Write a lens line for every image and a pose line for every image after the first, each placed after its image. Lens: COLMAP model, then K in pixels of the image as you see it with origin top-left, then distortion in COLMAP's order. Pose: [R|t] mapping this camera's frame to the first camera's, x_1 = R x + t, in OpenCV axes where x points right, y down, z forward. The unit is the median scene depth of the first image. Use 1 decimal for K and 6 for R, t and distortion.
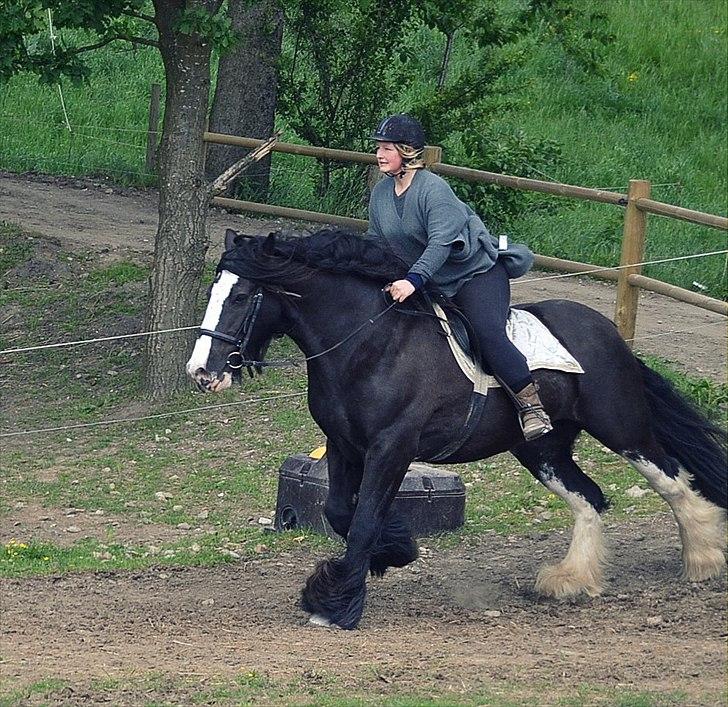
lens RADIAL K [[294.9, 0, 364.0], [0, 294.9, 353.8], [0, 0, 1]] dist [-0.030447, 0.001560]
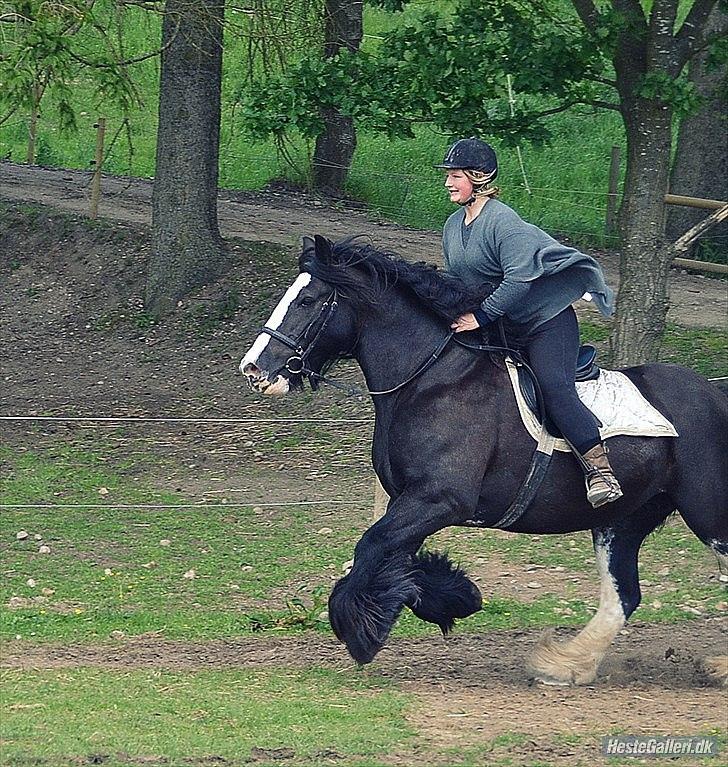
lens RADIAL K [[308.2, 0, 363.8], [0, 308.2, 387.9], [0, 0, 1]] dist [-0.029911, 0.000996]
pose [[0.994396, 0.001034, -0.105716, -1.509045], [-0.001764, 0.999975, -0.006812, -0.078947], [0.105706, 0.006960, 0.994373, -0.144237]]
